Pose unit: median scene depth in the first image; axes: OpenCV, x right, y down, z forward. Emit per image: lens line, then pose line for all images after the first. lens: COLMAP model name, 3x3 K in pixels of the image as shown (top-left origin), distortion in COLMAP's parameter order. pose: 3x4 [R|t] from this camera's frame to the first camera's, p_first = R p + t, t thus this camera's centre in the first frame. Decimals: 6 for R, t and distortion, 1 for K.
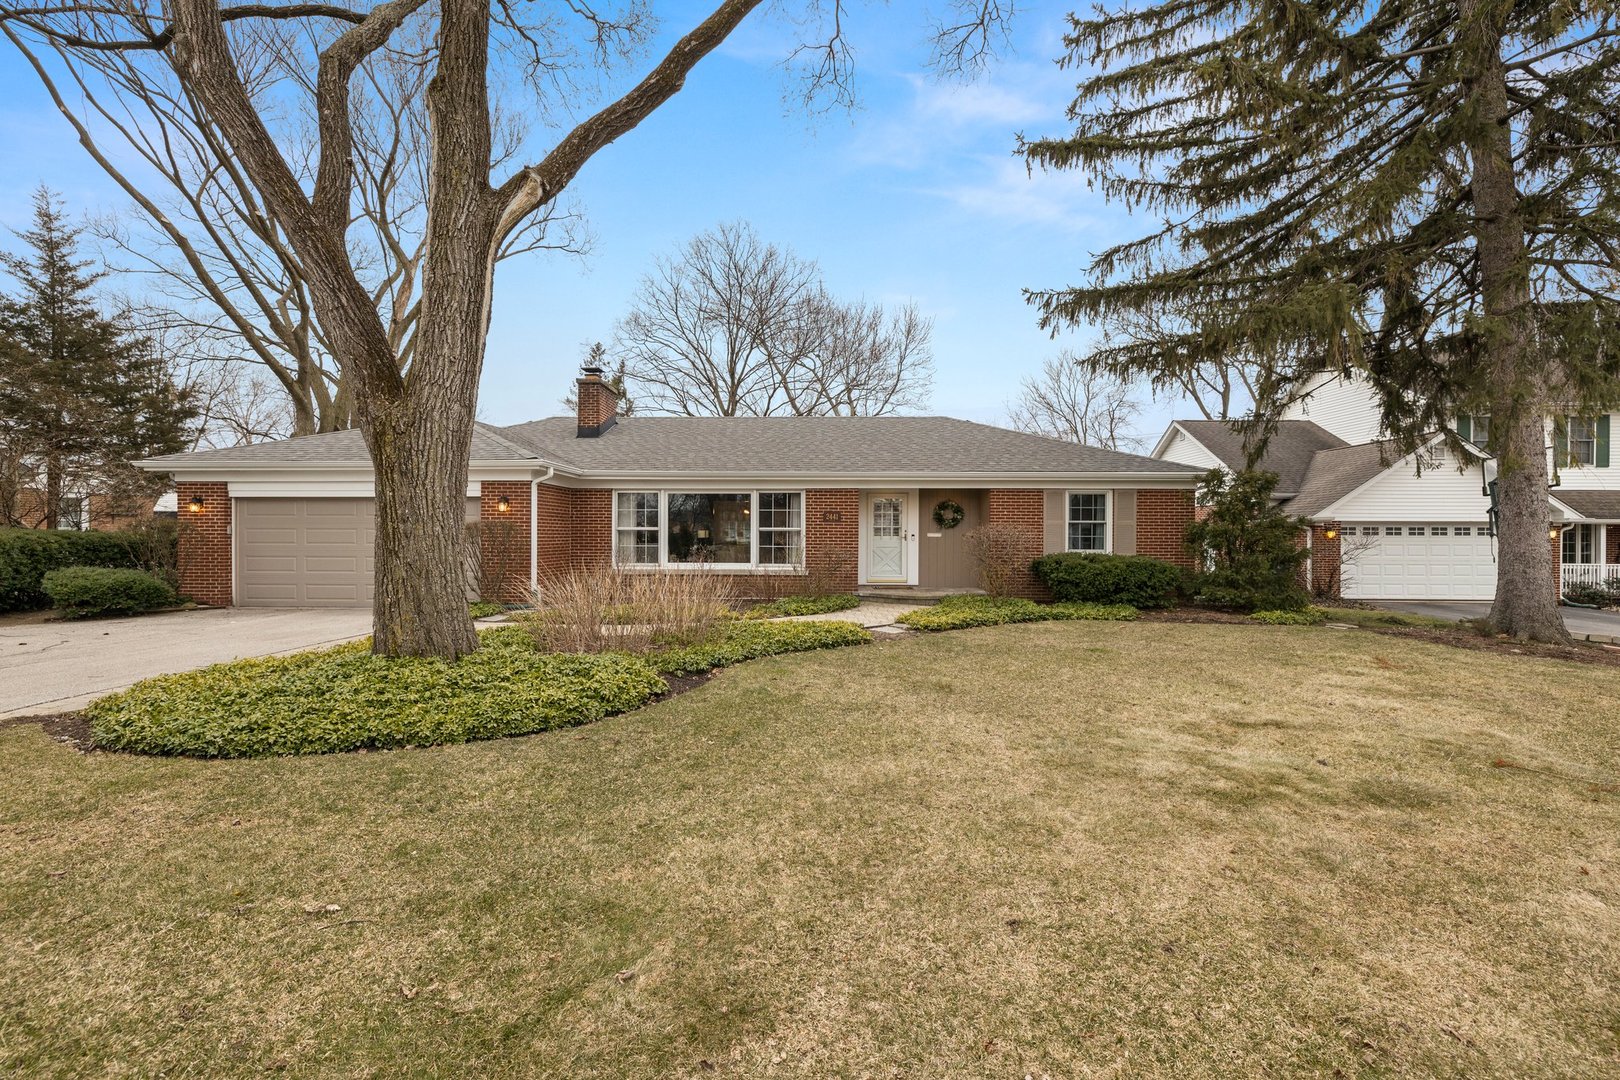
lens RADIAL K [[686.4, 0, 807.6], [0, 686.4, 537.2], [0, 0, 1]] dist [-0.000551, 0.000346]
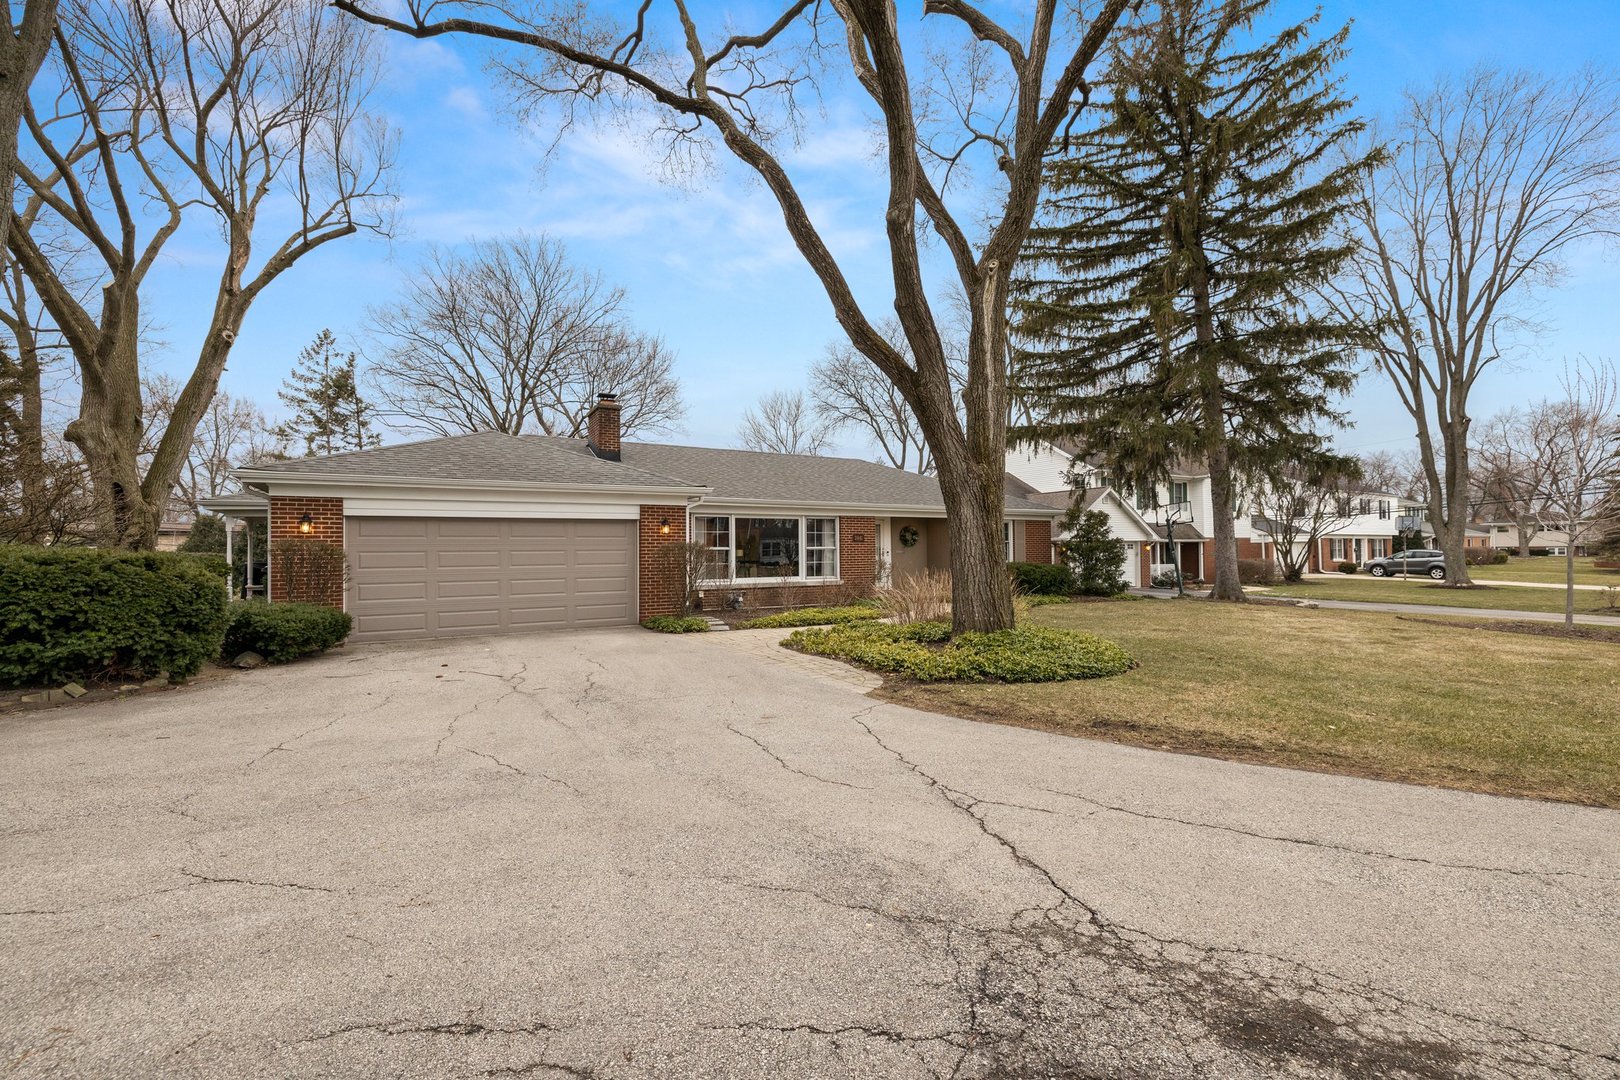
lens RADIAL K [[686.4, 0, 807.6], [0, 686.4, 537.2], [0, 0, 1]] dist [-0.000551, 0.000346]
pose [[0.852634, 0.000618, 0.522509, -0.701094], [0.013321, 0.999649, -0.022918, -0.003253], [-0.522340, 0.026501, 0.852326, -0.038677]]
